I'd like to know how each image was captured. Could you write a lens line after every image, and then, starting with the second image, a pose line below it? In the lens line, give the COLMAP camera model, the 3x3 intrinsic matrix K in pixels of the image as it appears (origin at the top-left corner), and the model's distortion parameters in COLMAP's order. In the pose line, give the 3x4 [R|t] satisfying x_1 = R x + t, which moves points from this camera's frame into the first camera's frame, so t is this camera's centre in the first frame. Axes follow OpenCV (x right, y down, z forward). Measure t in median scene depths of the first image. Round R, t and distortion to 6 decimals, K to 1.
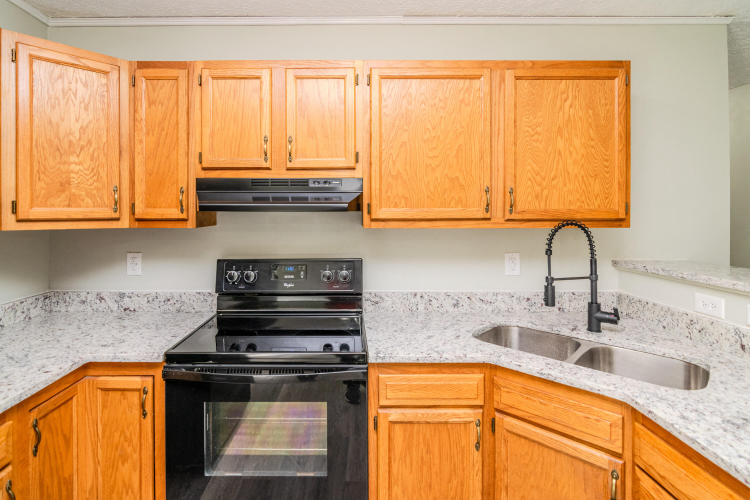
lens RADIAL K [[385.5, 0, 351.0], [0, 385.5, 214.3], [0, 0, 1]] dist [-0.006307, -0.000613]
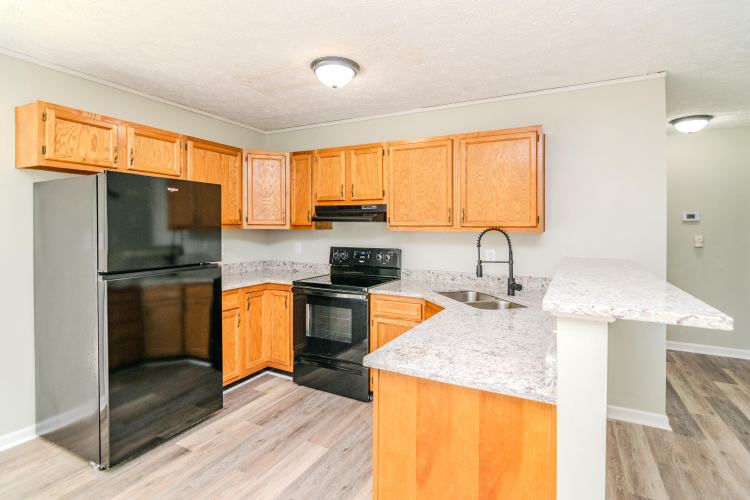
lens RADIAL K [[367.0, 0, 384.5], [0, 367.0, 233.7], [0, 0, 1]] dist [-0.002124, -0.000679]
pose [[0.895920, 0.015143, -0.443958, 0.835030], [-0.010089, 0.999855, 0.013743, 0.026630], [0.444101, -0.007833, 0.895942, -0.630269]]
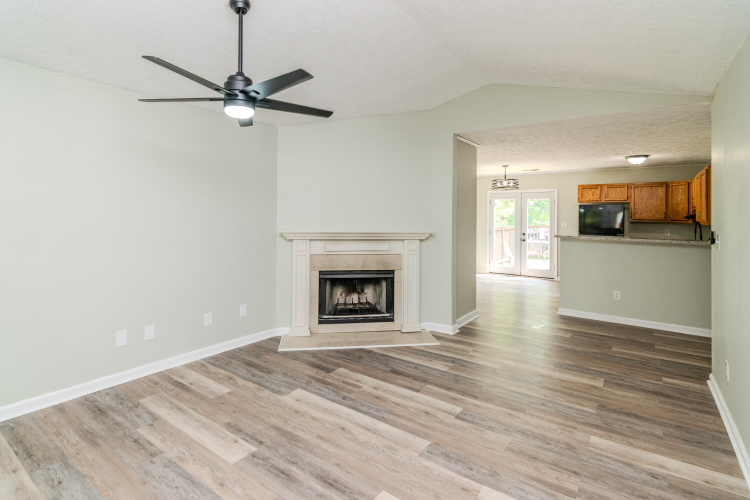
lens RADIAL K [[389.7, 0, 377.1], [0, 389.7, 211.7], [0, 0, 1]] dist [-0.001652, -0.000938]
pose [[-0.567307, -0.011120, -0.823432, 4.427011], [-0.015112, 0.999881, -0.003092, -0.018515], [0.823368, 0.010690, -0.567407, 0.610001]]
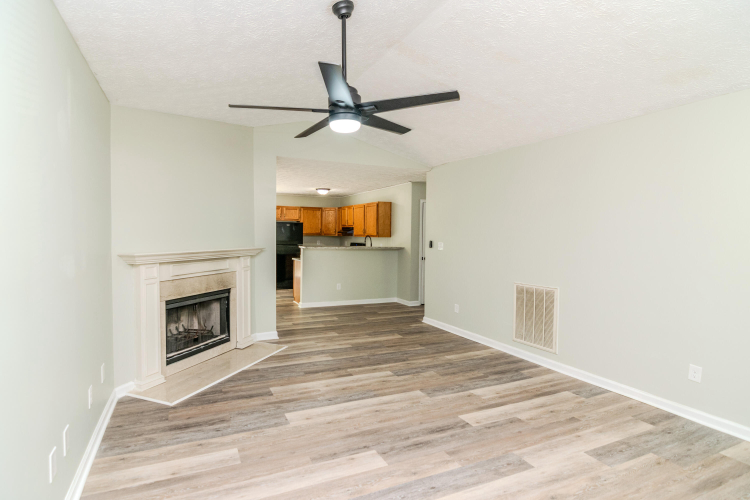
lens RADIAL K [[363.7, 0, 375.0], [0, 363.7, 250.0], [0, 0, 1]] dist [-0.001571, -0.000180]
pose [[0.426807, 0.048700, -0.903030, 4.701608], [-0.020302, 0.998813, 0.044269, -0.008403], [0.904115, -0.000561, 0.427289, -0.853411]]
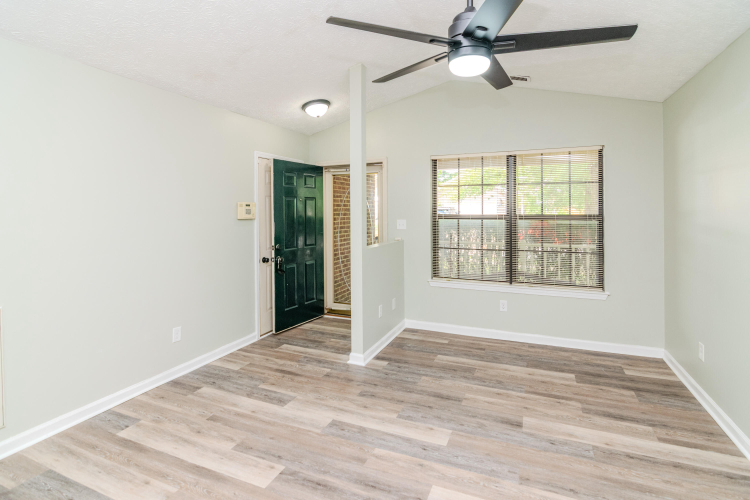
lens RADIAL K [[415.0, 0, 373.3], [0, 415.0, 214.4], [0, 0, 1]] dist [-0.003739, -0.000876]
pose [[0.409219, -0.001356, 0.912435, 2.717721], [0.010858, 0.999935, -0.003384, 0.004642], [-0.912372, 0.011292, 0.409207, -0.645686]]
